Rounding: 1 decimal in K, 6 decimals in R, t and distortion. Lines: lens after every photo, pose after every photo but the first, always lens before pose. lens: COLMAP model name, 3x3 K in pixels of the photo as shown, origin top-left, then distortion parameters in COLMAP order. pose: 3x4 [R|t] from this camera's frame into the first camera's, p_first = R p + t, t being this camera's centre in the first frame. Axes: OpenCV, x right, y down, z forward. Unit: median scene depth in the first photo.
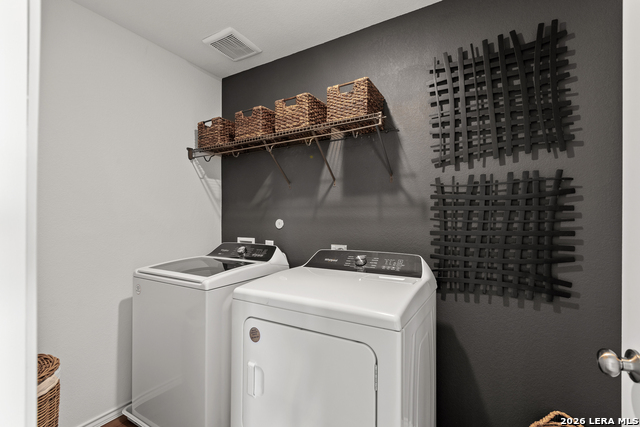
lens RADIAL K [[294.3, 0, 319.7], [0, 294.3, 215.8], [0, 0, 1]] dist [0.001368, 0.000231]
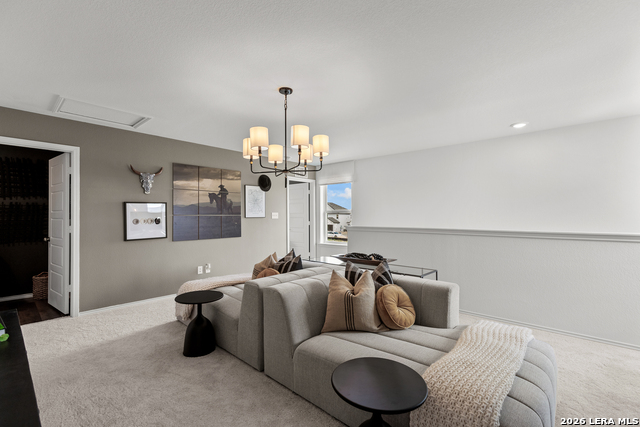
lens RADIAL K [[294.3, 0, 319.7], [0, 294.3, 215.8], [0, 0, 1]] dist [0.001368, 0.000231]
pose [[0.187985, 0.004144, 0.982163, -1.813989], [-0.002584, 0.999990, -0.003725, -0.002845], [-0.982168, -0.001838, 0.187994, -2.597535]]
